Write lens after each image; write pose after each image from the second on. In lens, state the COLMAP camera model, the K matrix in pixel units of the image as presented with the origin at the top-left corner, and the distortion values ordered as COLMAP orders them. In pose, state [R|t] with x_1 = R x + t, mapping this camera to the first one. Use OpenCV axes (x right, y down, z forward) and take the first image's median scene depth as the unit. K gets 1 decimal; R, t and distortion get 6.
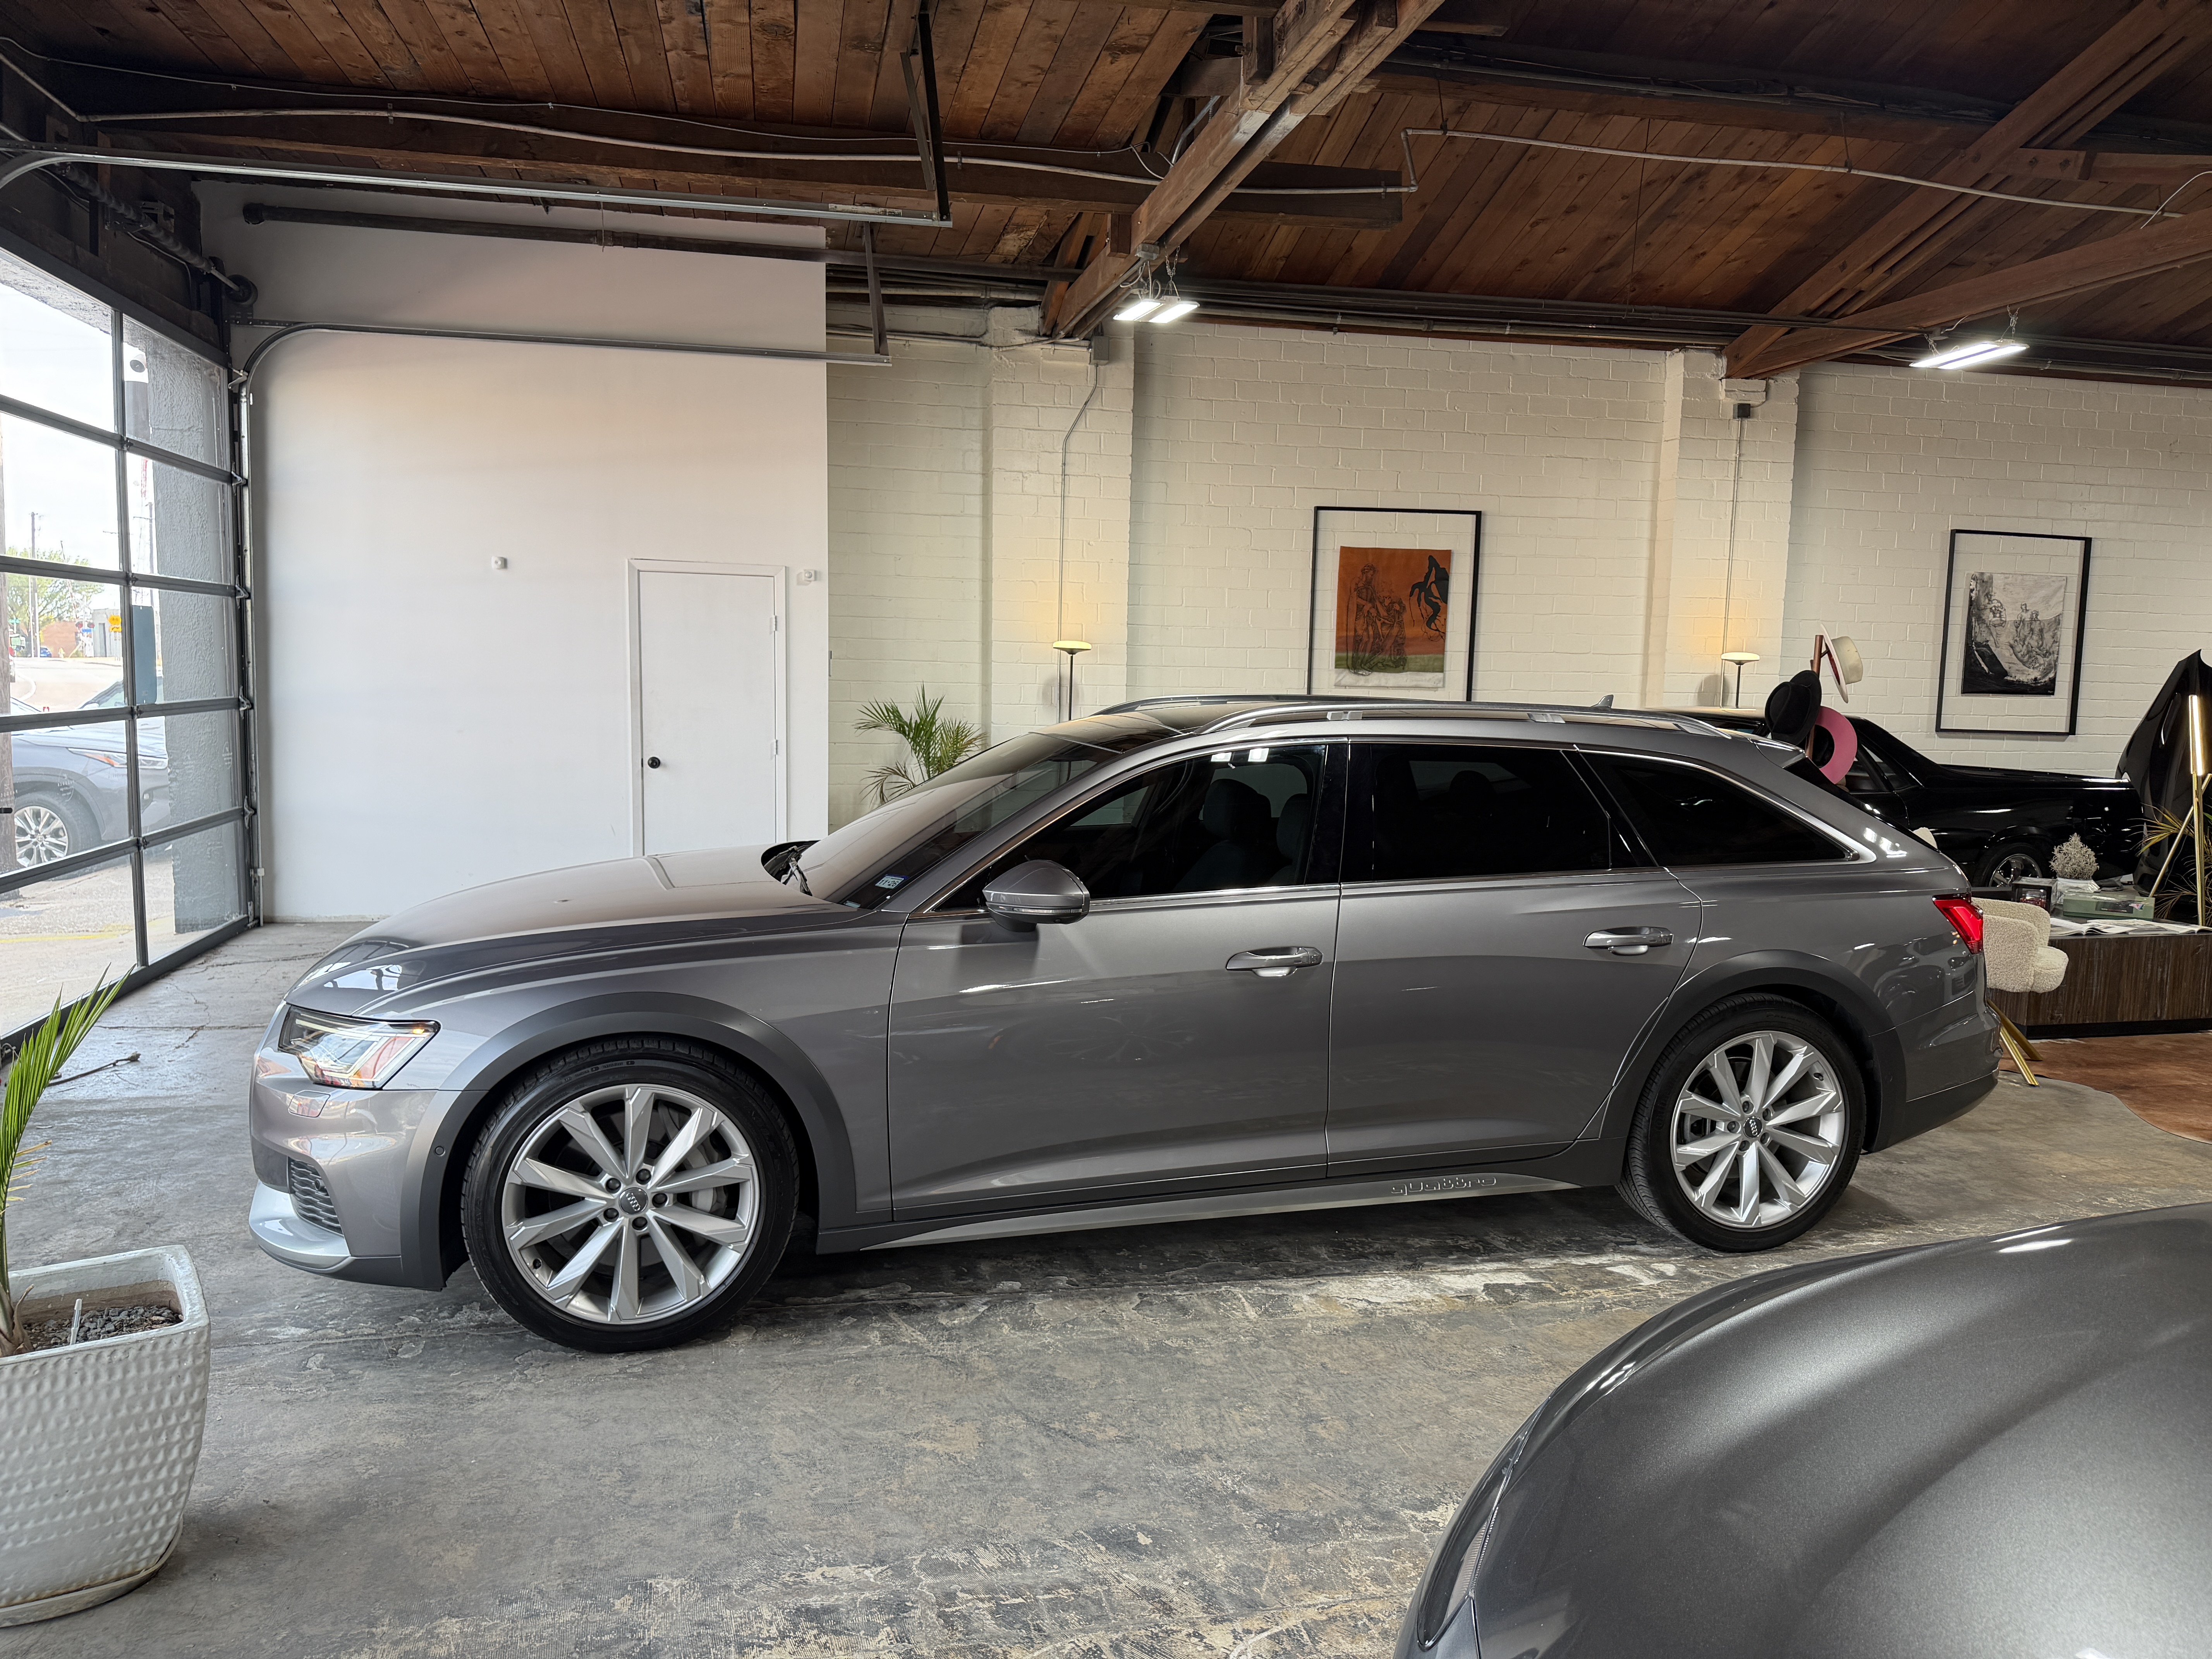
lens RADIAL K [[1526.1, 0, 1106.0], [0, 1526.1, 829.5], [0, 0, 1]] dist [0.007266, 0.001086]
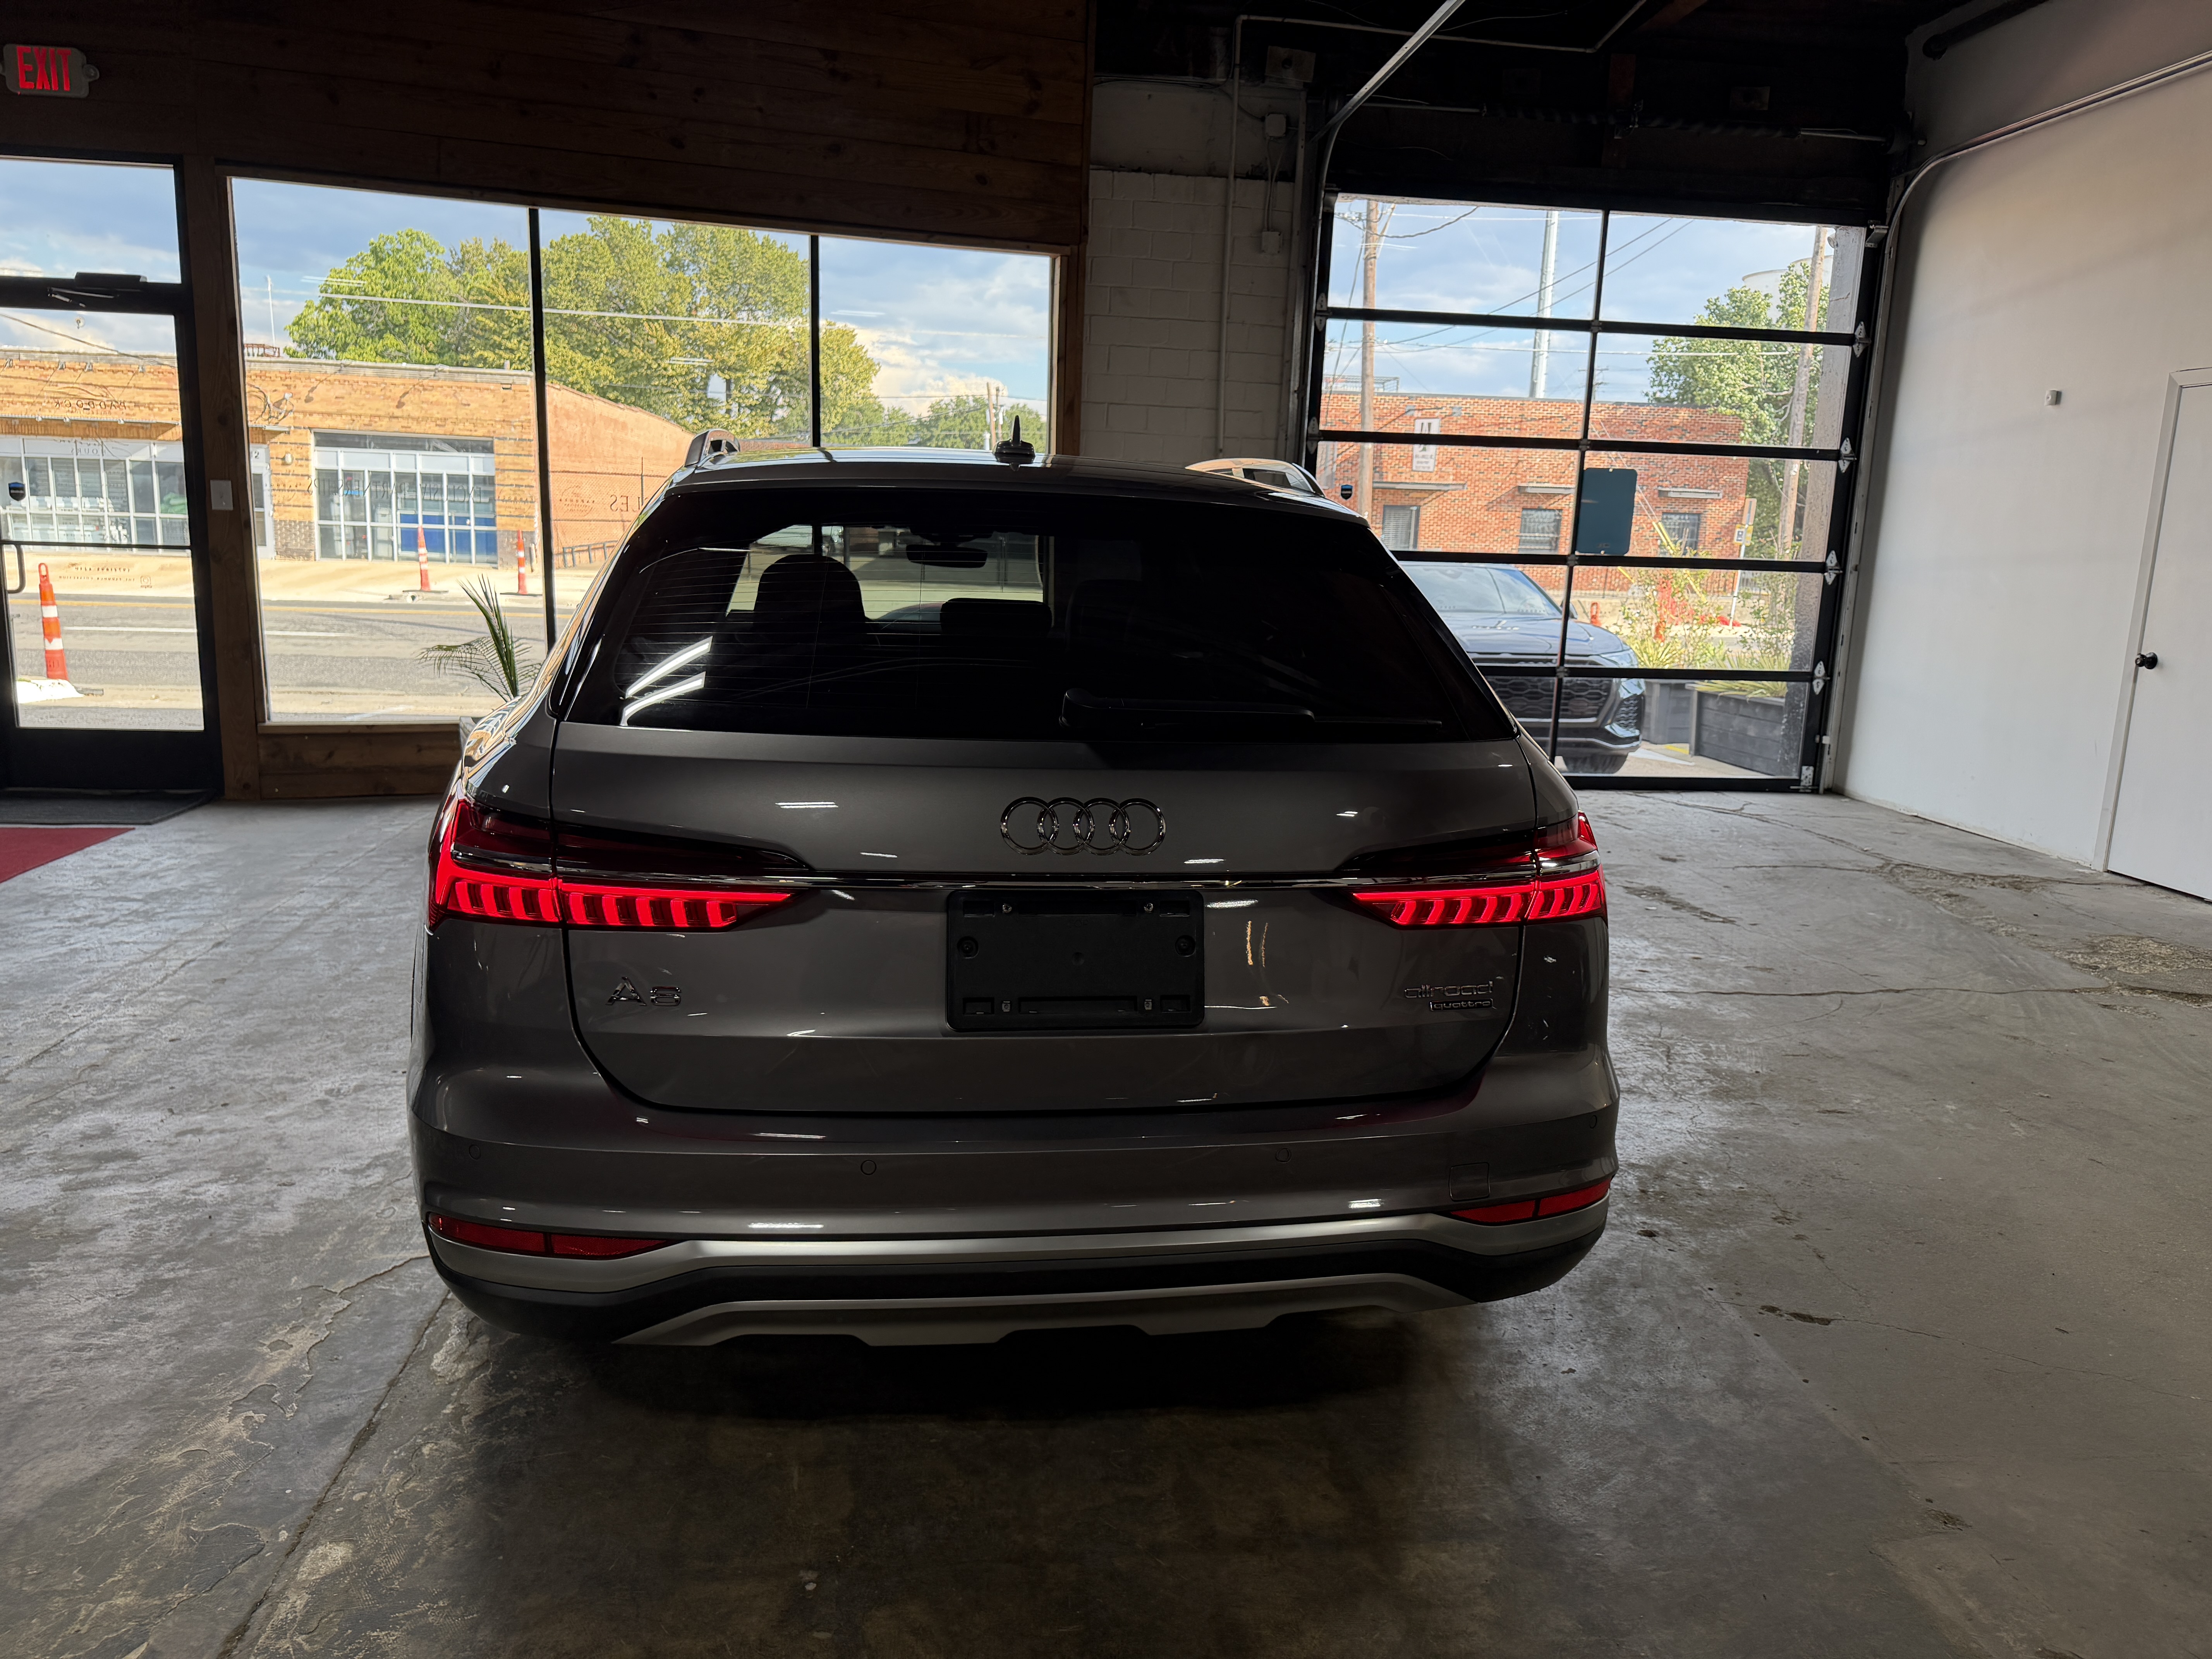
lens RADIAL K [[1526.1, 0, 1106.0], [0, 1526.1, 829.5], [0, 0, 1]] dist [0.007266, 0.001086]
pose [[-0.085038, 0.169137, -0.981917, 0.477668], [-0.145126, 0.972875, 0.180148, -0.026283], [0.985752, 0.157821, -0.058185, 0.592673]]
